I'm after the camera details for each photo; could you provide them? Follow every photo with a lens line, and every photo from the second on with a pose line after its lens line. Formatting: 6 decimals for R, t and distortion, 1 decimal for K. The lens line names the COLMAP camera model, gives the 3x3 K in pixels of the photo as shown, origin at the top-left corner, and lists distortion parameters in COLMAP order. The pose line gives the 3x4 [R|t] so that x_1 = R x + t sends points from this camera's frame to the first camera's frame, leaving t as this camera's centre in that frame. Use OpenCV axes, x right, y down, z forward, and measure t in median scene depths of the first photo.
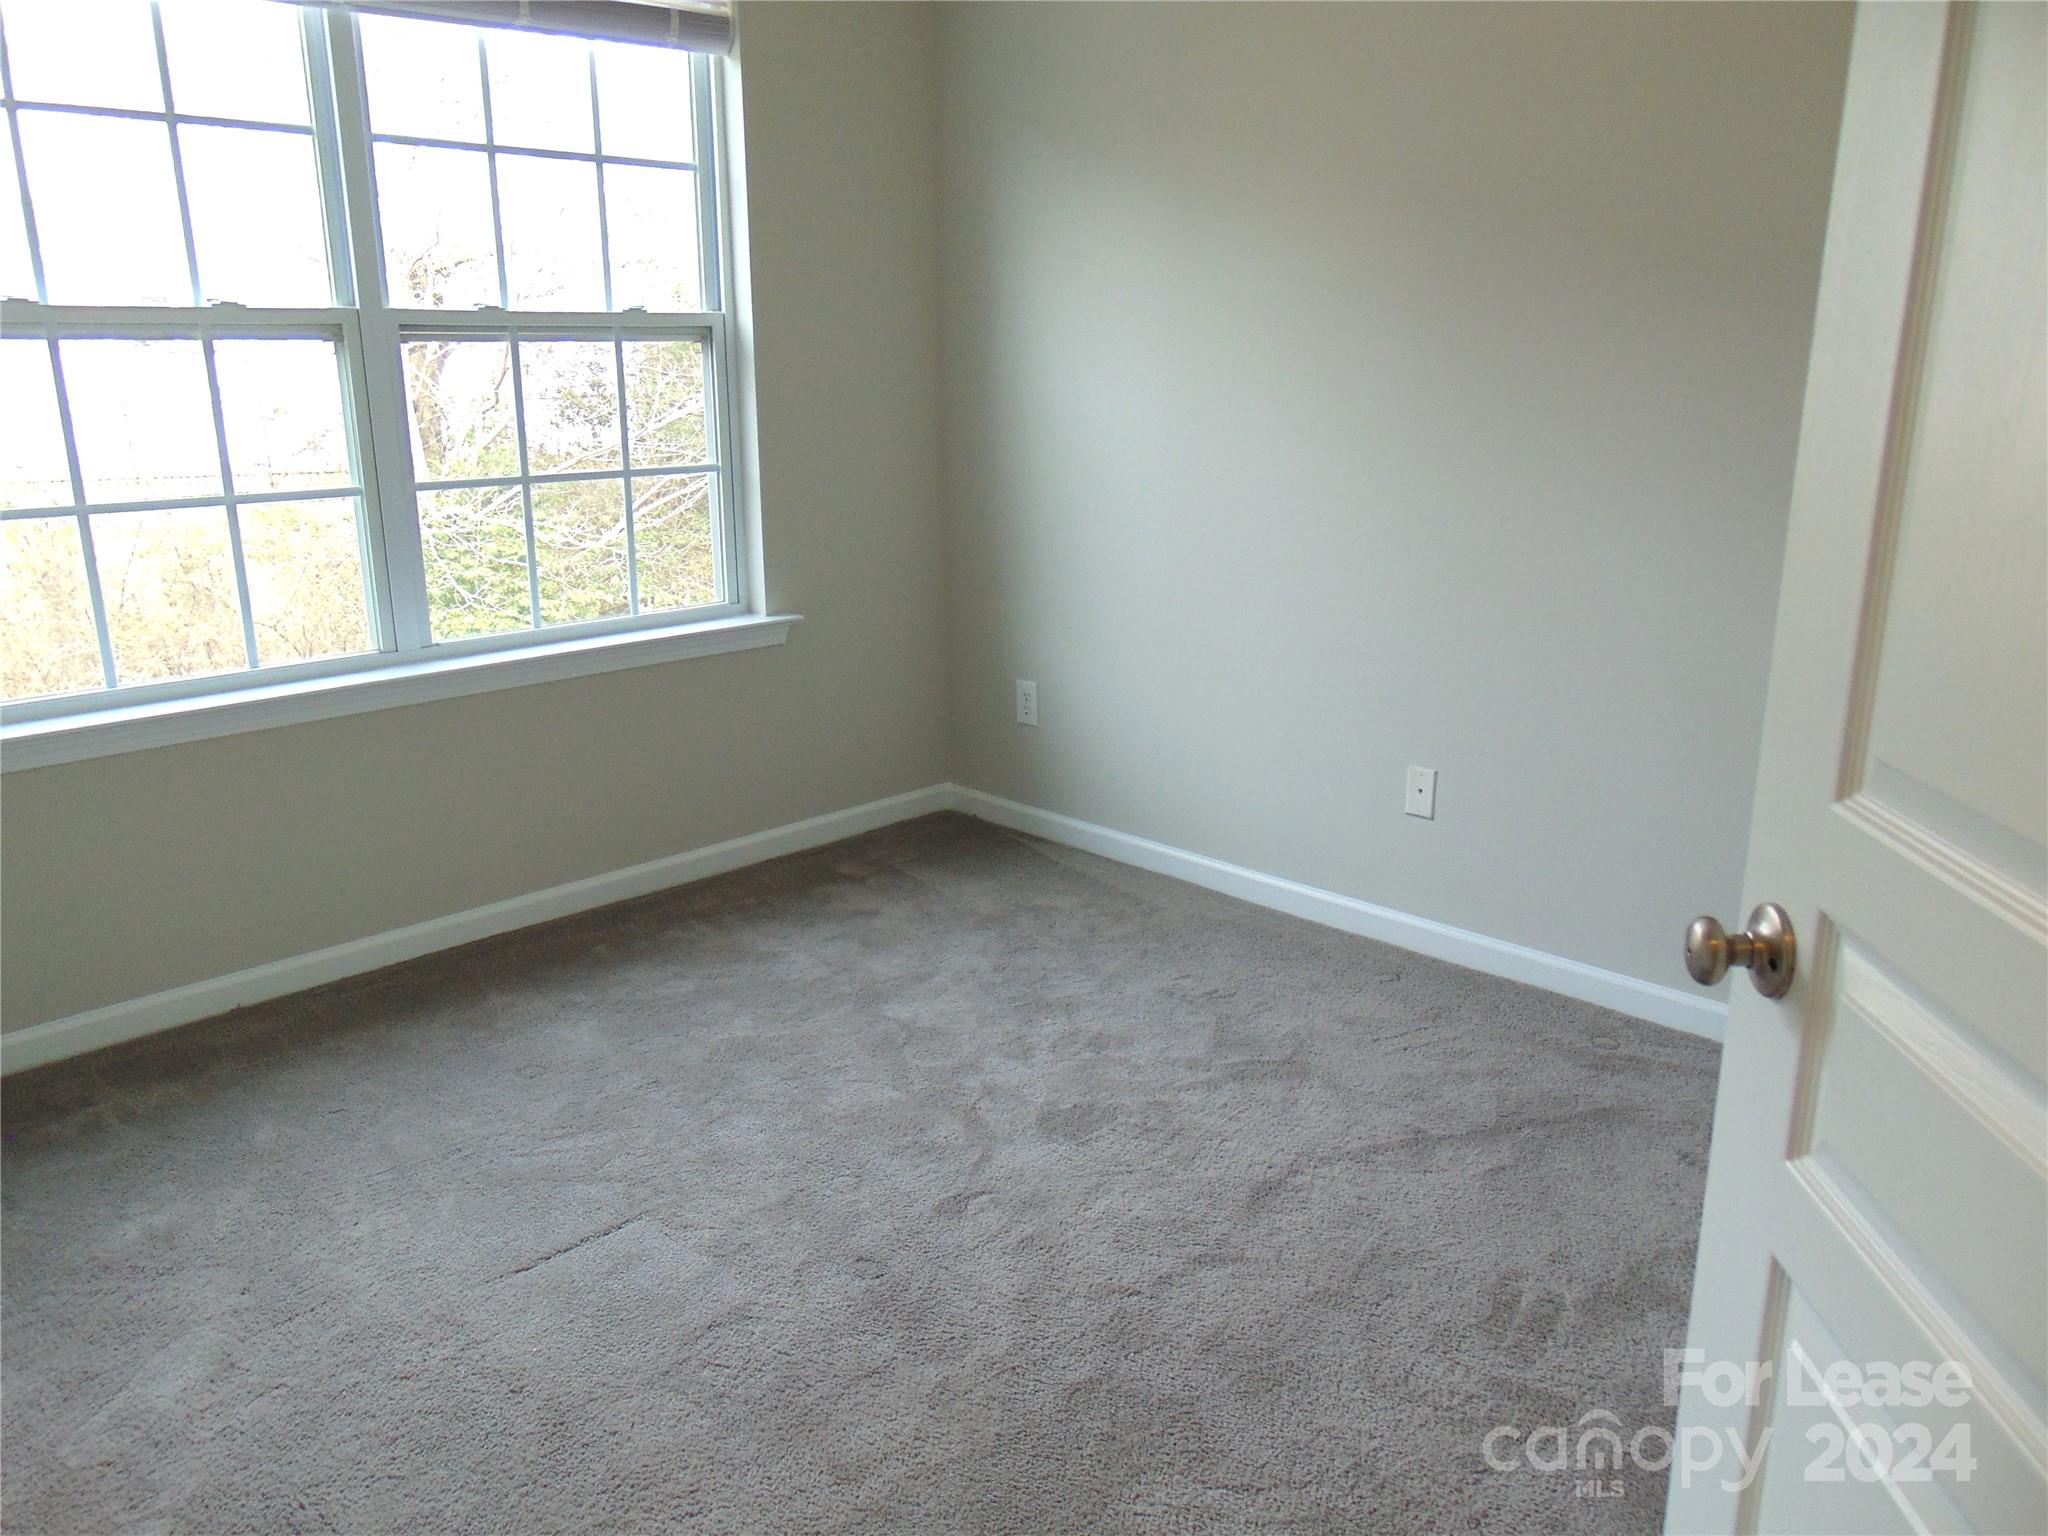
lens RADIAL K [[1528.2, 0, 1018.0], [0, 1528.2, 767.8], [0, 0, 1]] dist [-0.054430, 0.093584]
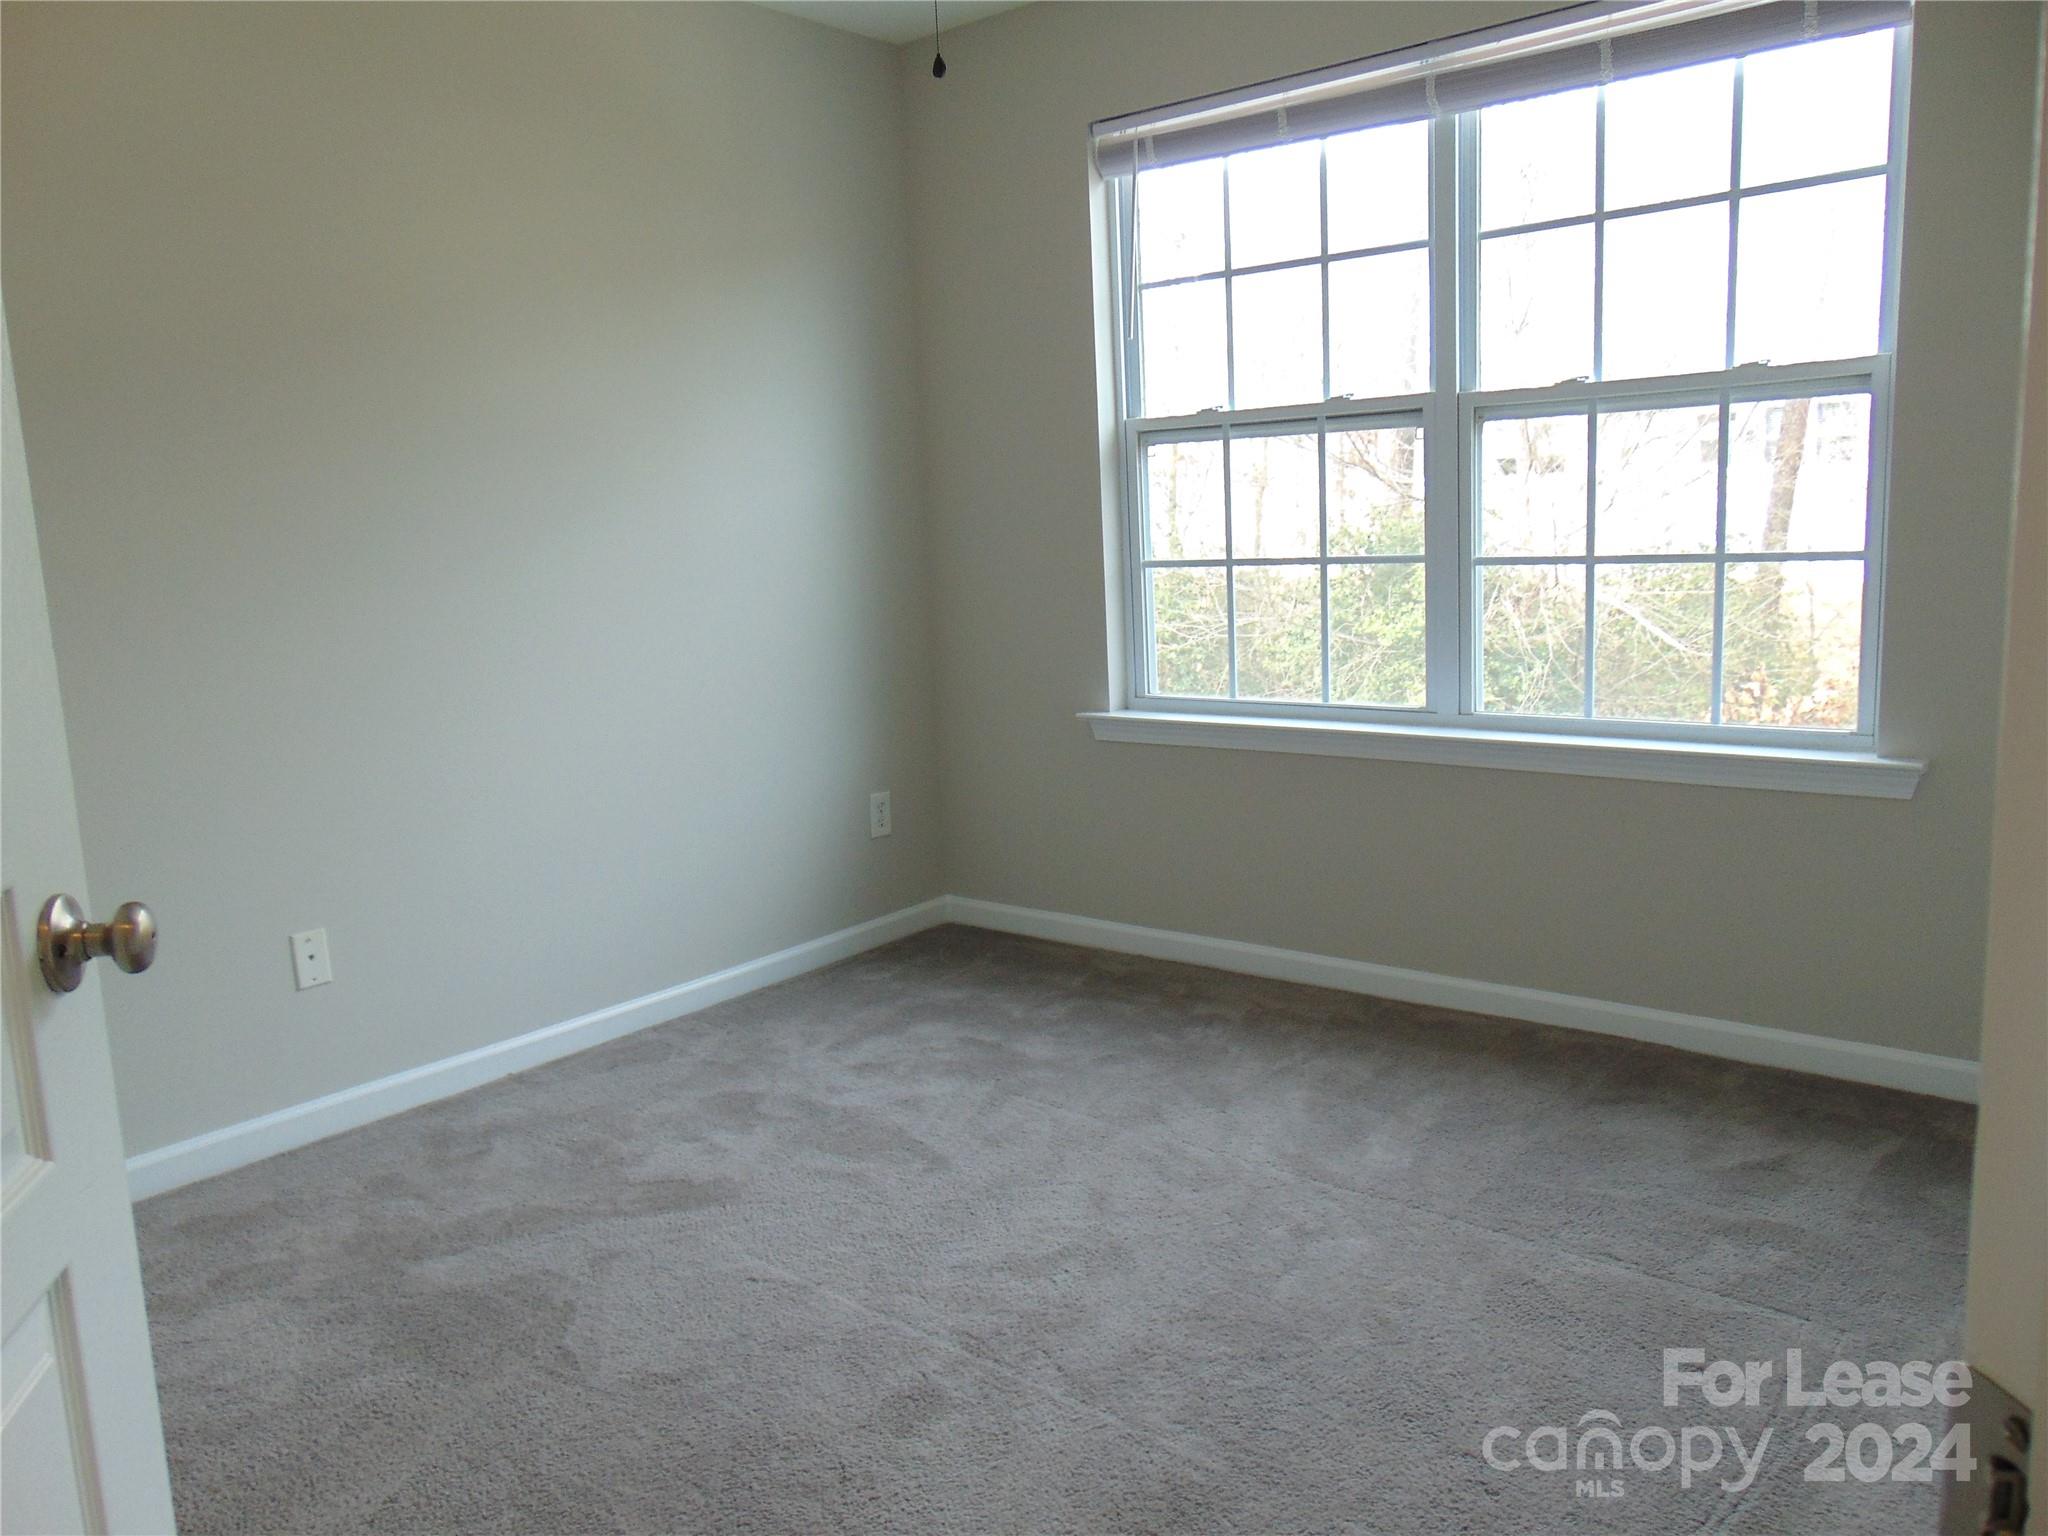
lens RADIAL K [[1526.5, 0, 1014.3], [0, 1526.5, 699.0], [0, 0, 1]] dist [-0.042022, 0.051398]
pose [[0.112743, 0.149131, -0.982369, 0.588739], [-0.198932, 0.972043, 0.124733, -0.158548], [0.973507, 0.181362, 0.139258, 0.563684]]
